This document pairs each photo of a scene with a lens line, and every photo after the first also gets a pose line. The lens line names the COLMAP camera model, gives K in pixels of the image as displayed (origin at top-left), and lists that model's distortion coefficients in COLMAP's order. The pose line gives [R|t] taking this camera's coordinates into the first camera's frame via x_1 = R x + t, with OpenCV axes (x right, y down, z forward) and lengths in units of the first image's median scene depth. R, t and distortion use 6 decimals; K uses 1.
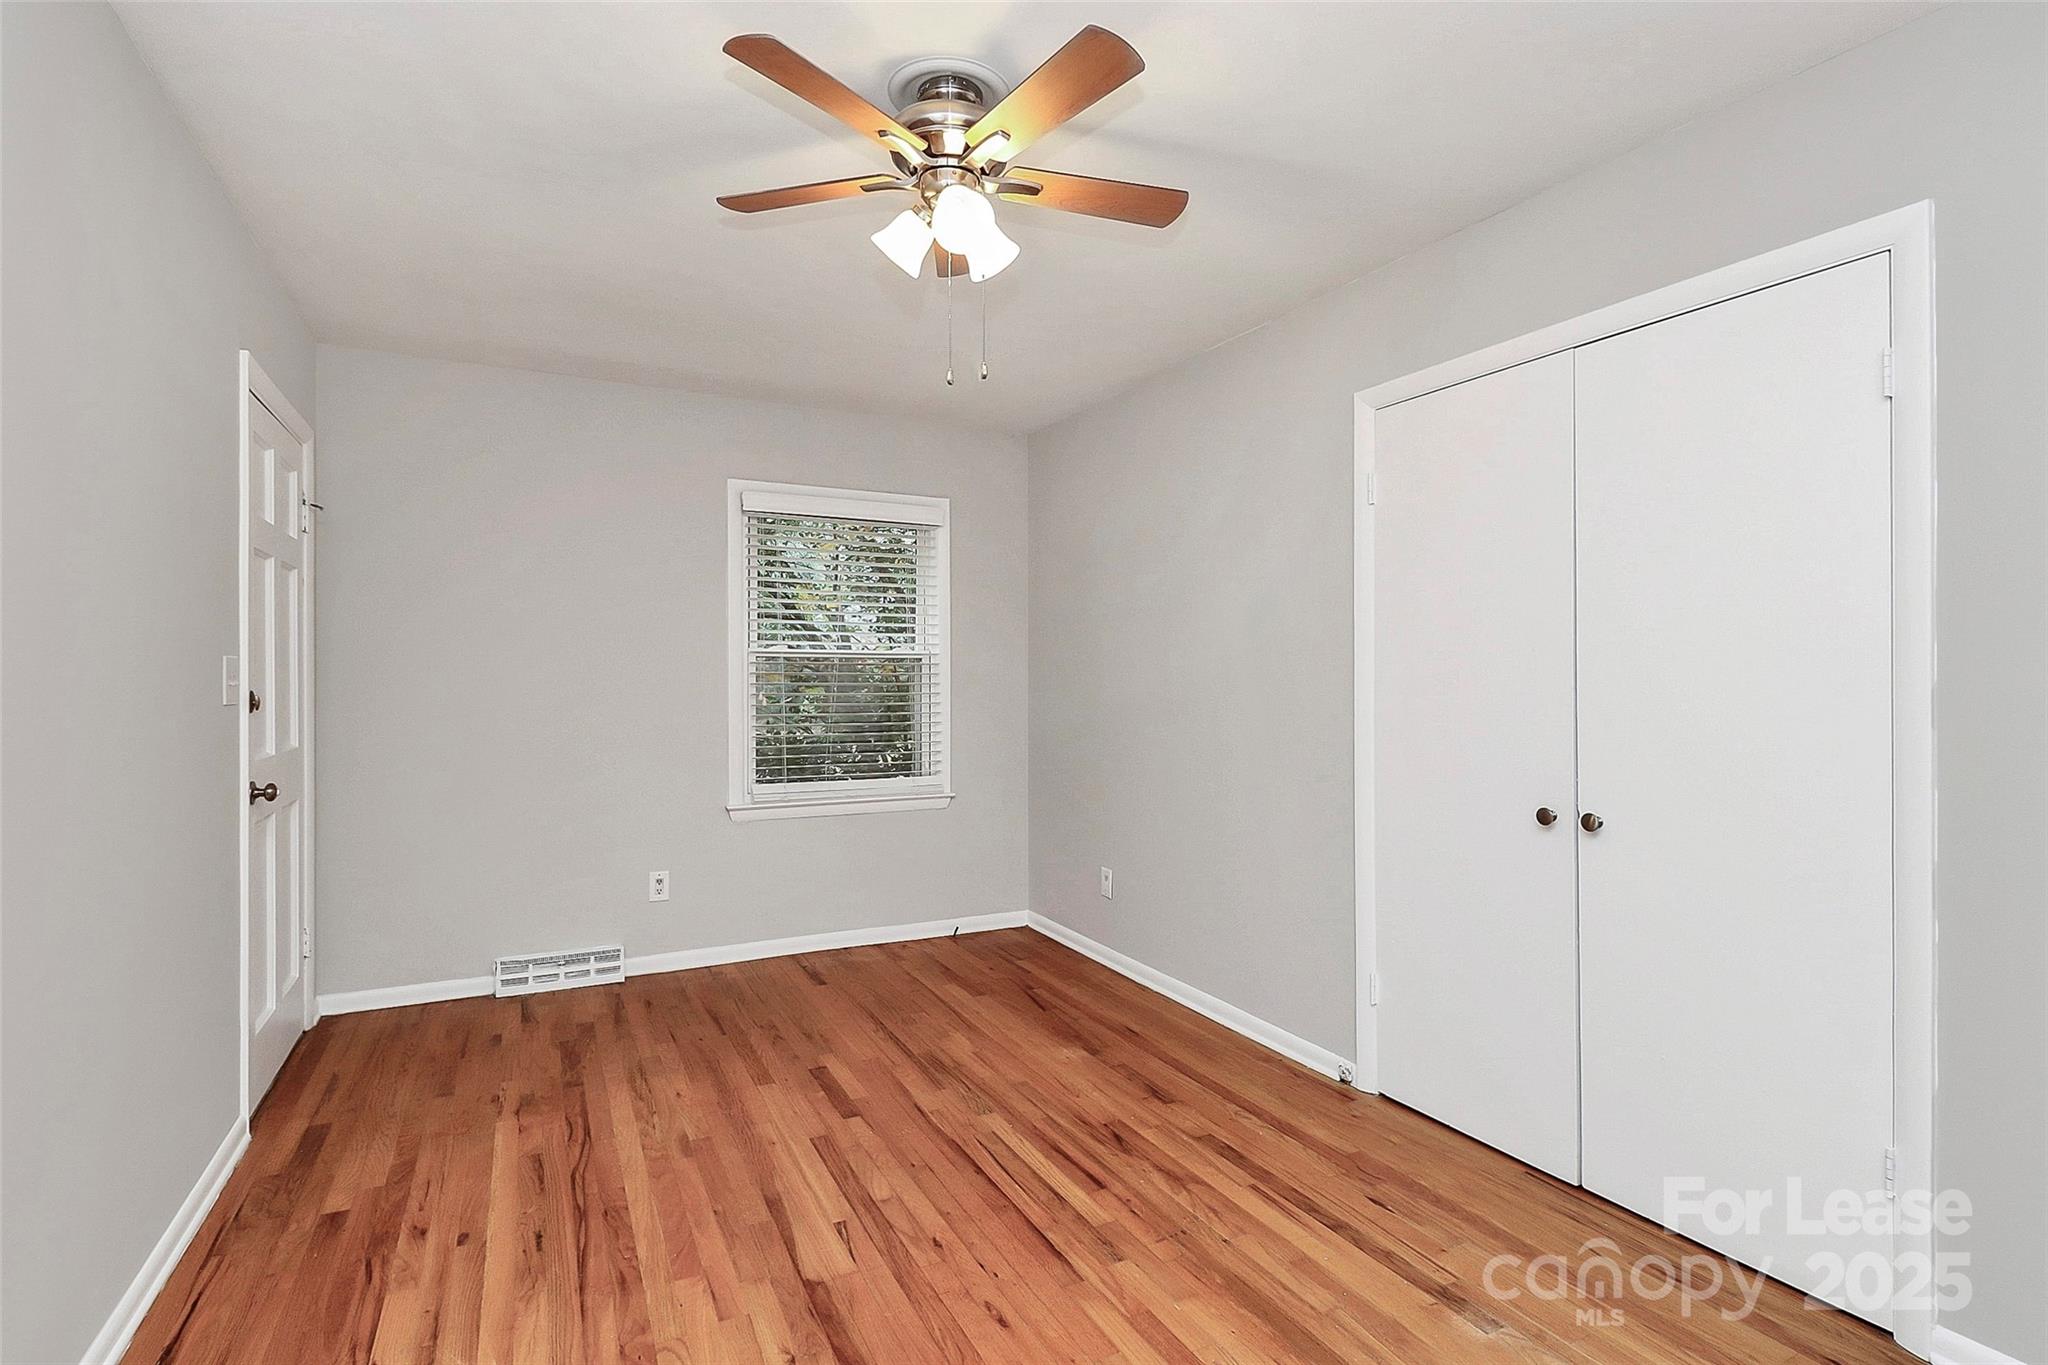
lens RADIAL K [[971.9, 0, 1026.2], [0, 971.9, 675.2], [0, 0, 1]] dist [0.005272, -0.011329]
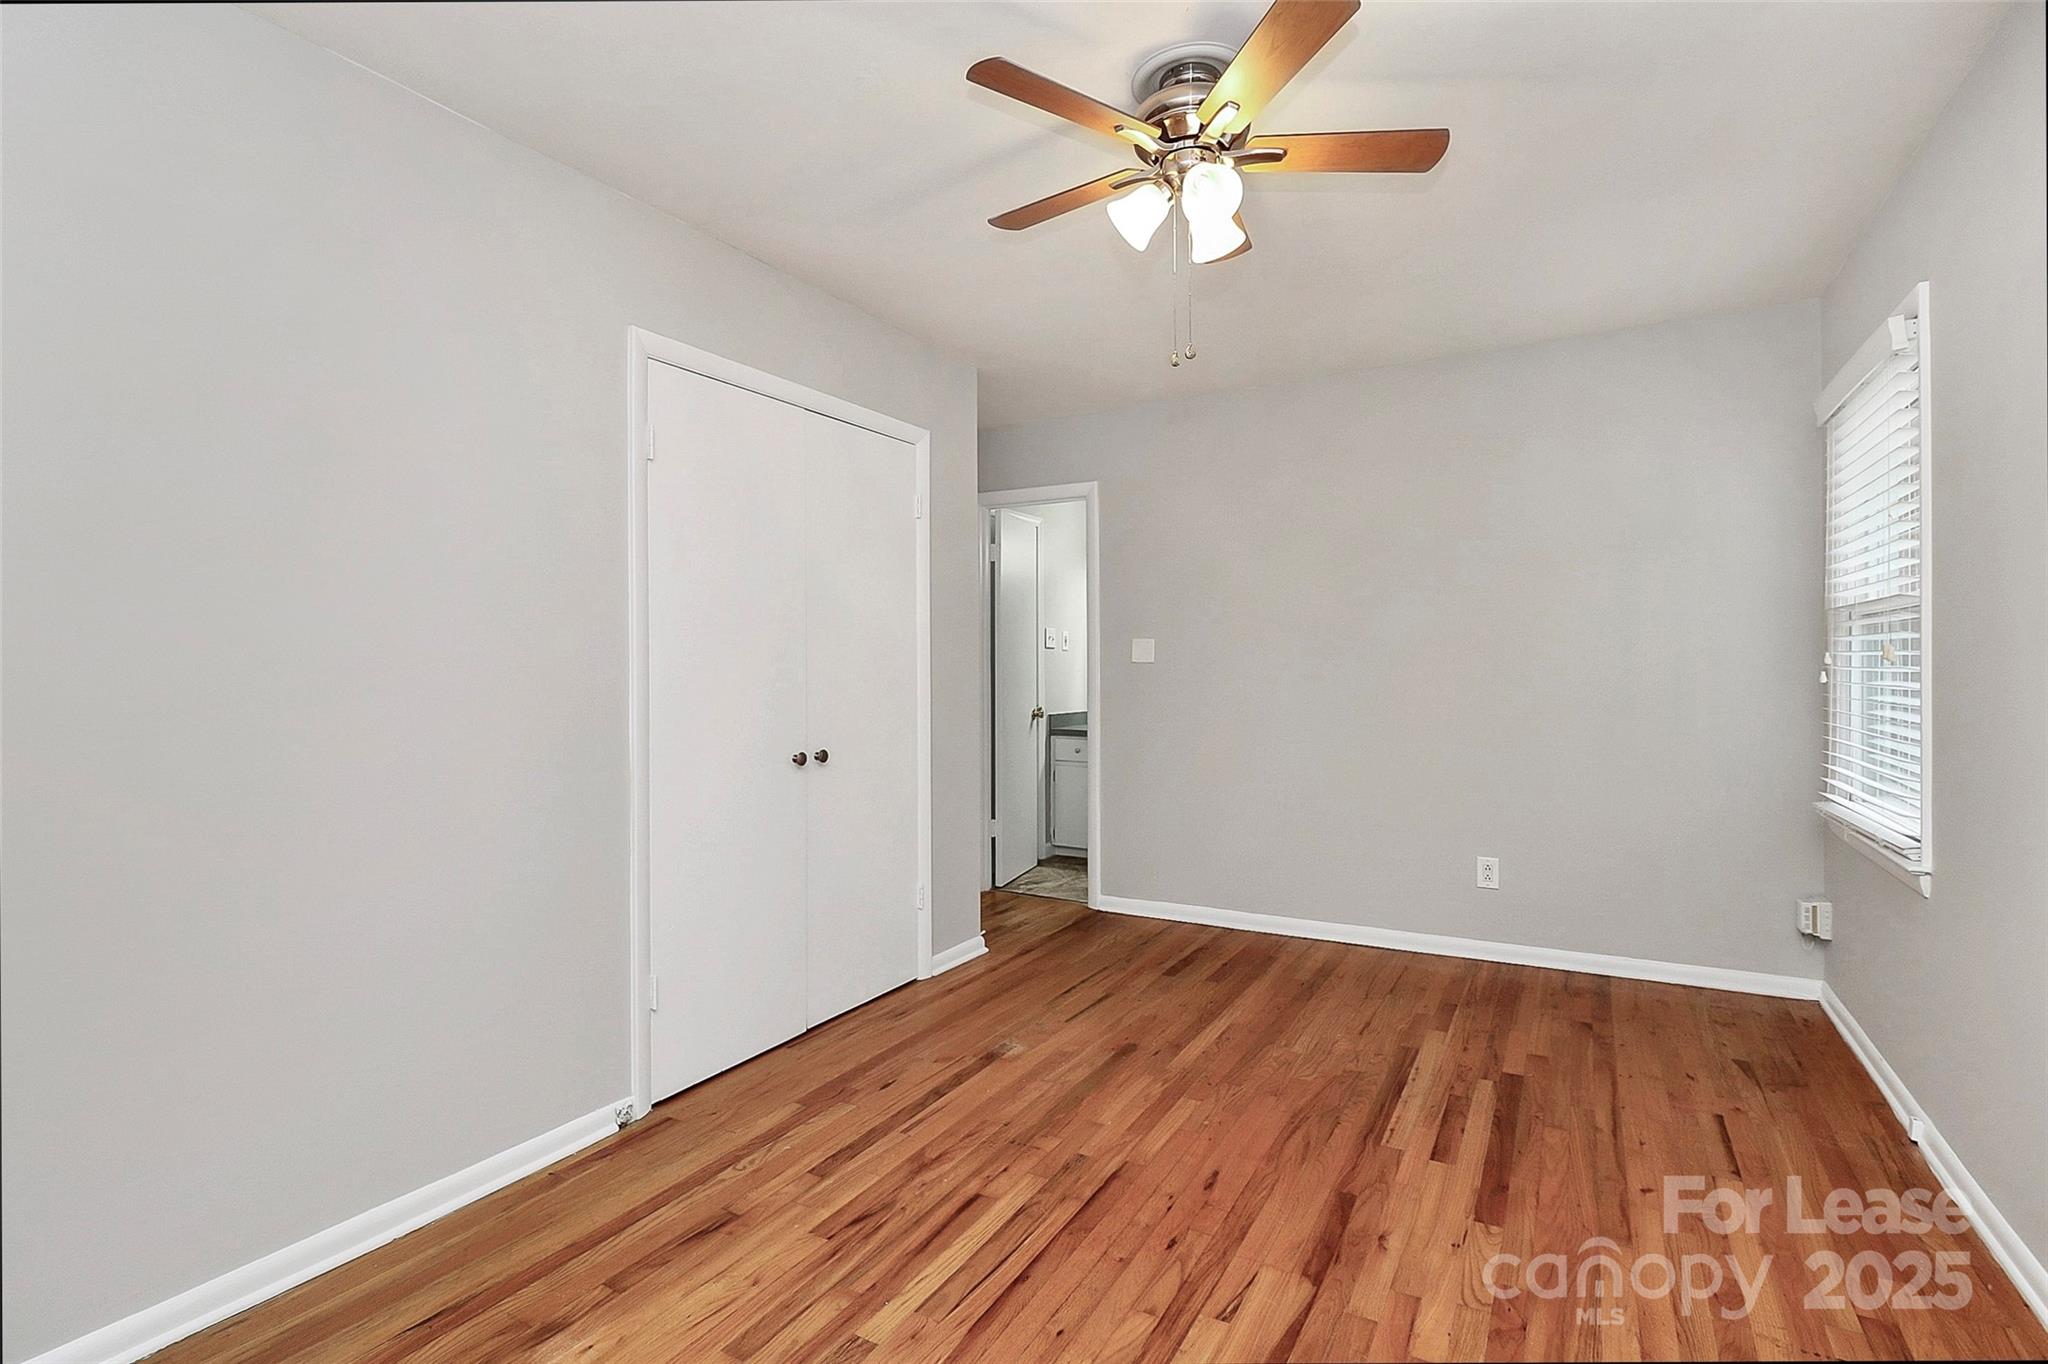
lens RADIAL K [[971.9, 0, 1034.2], [0, 971.9, 686.5], [0, 0, 1]] dist [0.005272, -0.011329]
pose [[-0.550329, -0.011124, 0.834874, -0.622268], [0.000270, 0.999909, 0.013501, 0.027888], [-0.834948, 0.007656, -0.550276, 1.270722]]
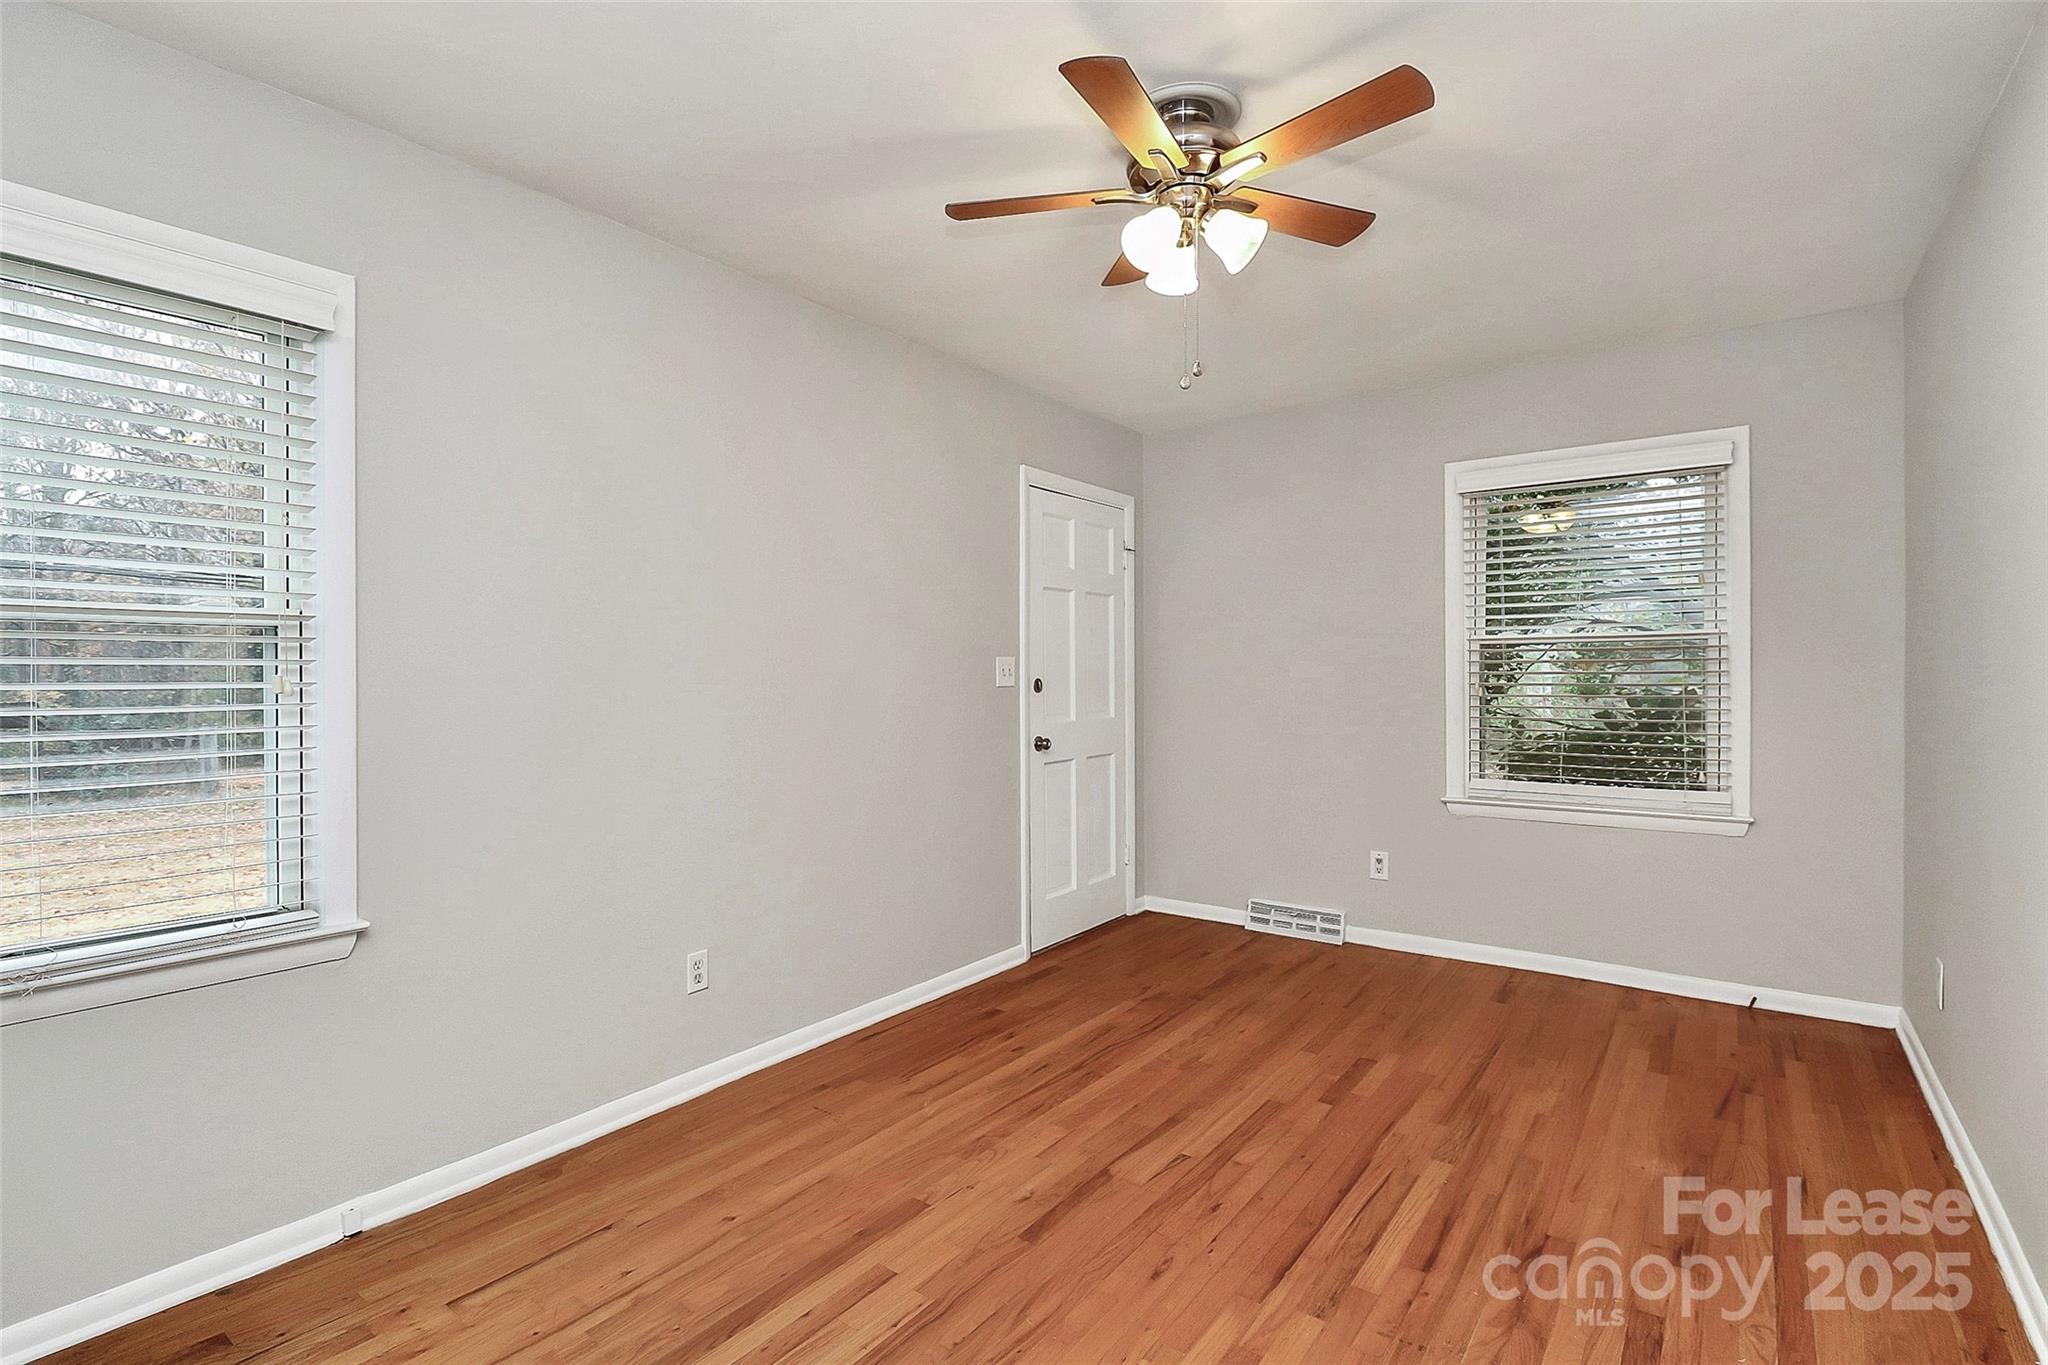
lens RADIAL K [[971.9, 0, 1013.7], [0, 971.9, 669.2], [0, 0, 1]] dist [0.005272, -0.011329]
pose [[0.435846, -0.006779, -0.899996, 0.597066], [0.011582, 0.999931, -0.001923, 0.002042], [0.899947, -0.009585, 0.435894, 0.275884]]
